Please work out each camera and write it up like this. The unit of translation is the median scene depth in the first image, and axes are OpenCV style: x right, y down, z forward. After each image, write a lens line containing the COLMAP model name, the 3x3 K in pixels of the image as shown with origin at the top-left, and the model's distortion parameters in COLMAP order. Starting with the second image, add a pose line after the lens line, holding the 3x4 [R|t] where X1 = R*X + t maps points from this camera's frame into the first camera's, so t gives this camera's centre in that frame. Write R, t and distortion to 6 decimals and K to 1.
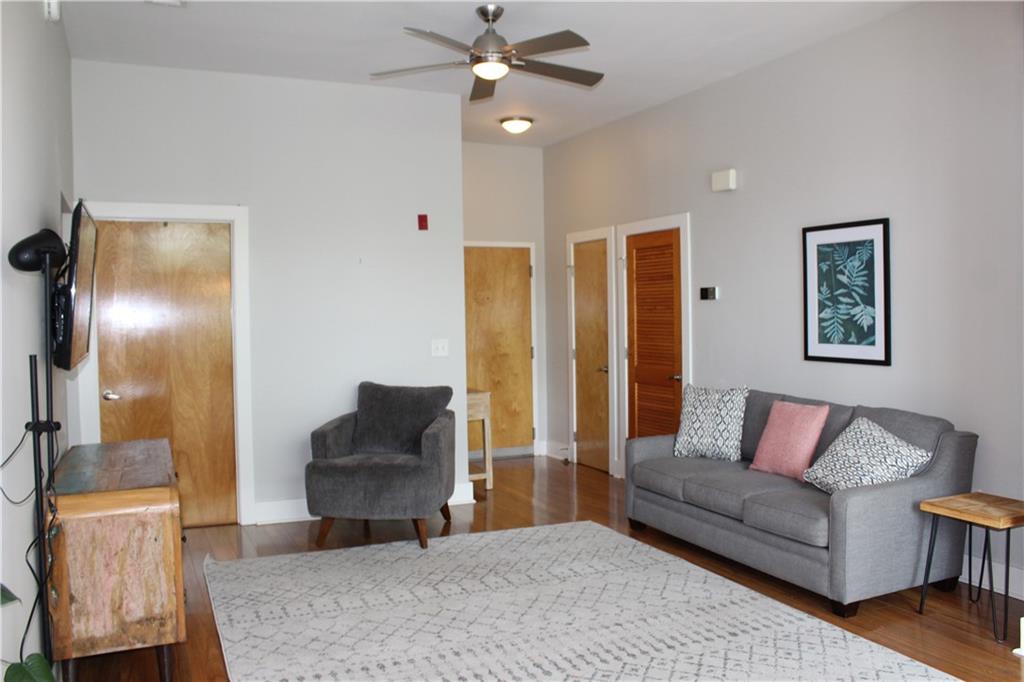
lens RADIAL K [[852.7, 0, 508.8], [0, 852.7, 331.9], [0, 0, 1]] dist [-0.154497, 0.127816]
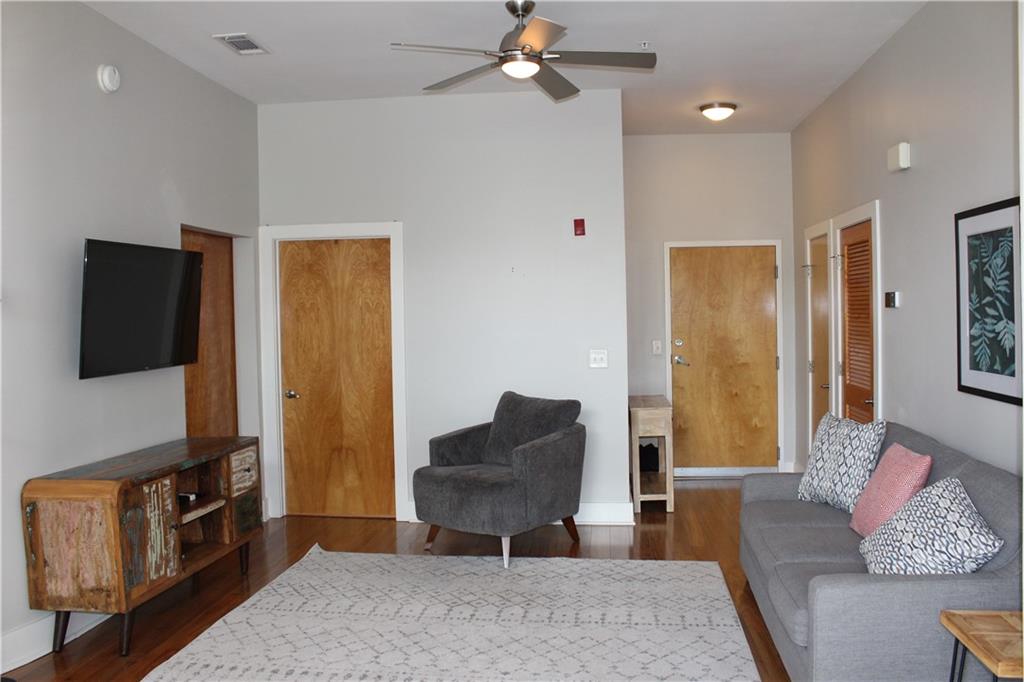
lens RADIAL K [[852.7, 0, 511.7], [0, 852.7, 334.7], [0, 0, 1]] dist [-0.154497, 0.127816]
pose [[0.857634, 0.012198, -0.514115, 0.418561], [-0.006981, 0.999903, 0.012078, -0.024256], [0.514213, -0.006769, 0.857636, 0.175811]]
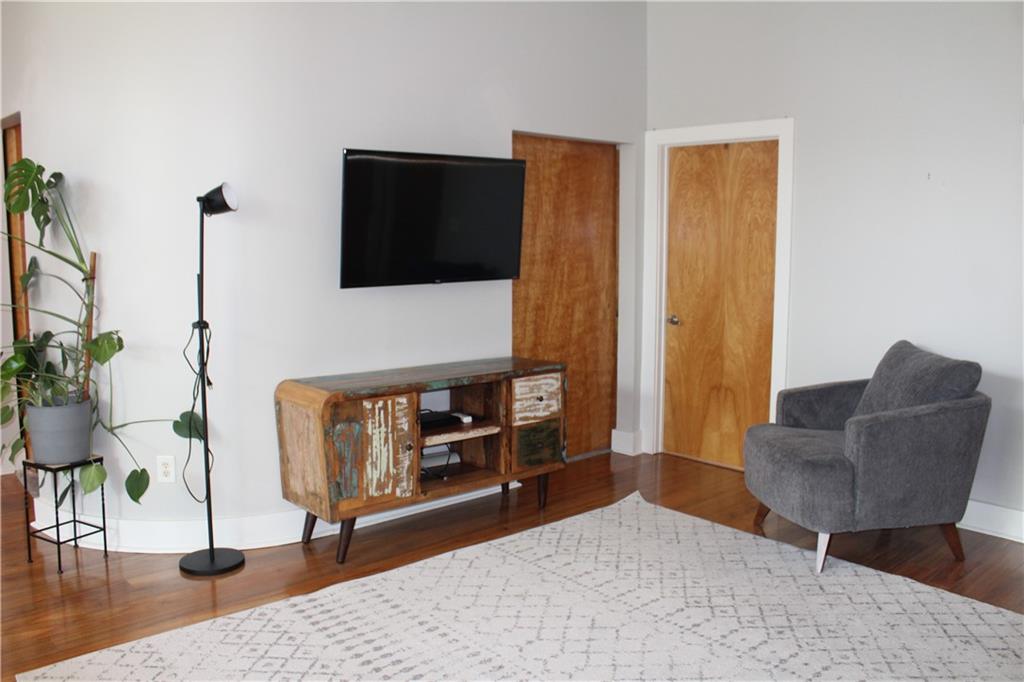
lens RADIAL K [[852.7, 0, 520.5], [0, 852.7, 323.8], [0, 0, 1]] dist [-0.154497, 0.127816]
pose [[0.309868, 0.112406, -0.944112, 0.495631], [-0.029344, 0.993644, 0.108672, -0.029917], [0.950327, -0.005970, 0.311197, 0.549751]]
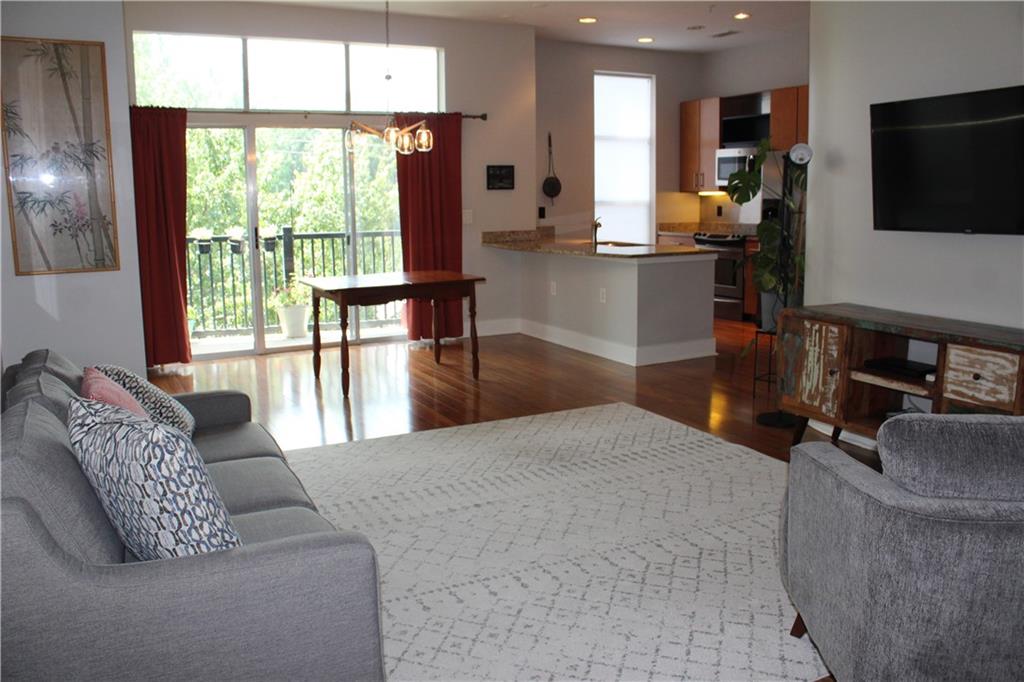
lens RADIAL K [[852.7, 0, 521.7], [0, 852.7, 336.3], [0, 0, 1]] dist [-0.154497, 0.127816]
pose [[-0.997162, 0.038866, -0.064470, 0.104579], [0.026258, 0.982201, 0.185986, -0.033674], [0.070552, 0.183766, -0.980435, 1.523349]]
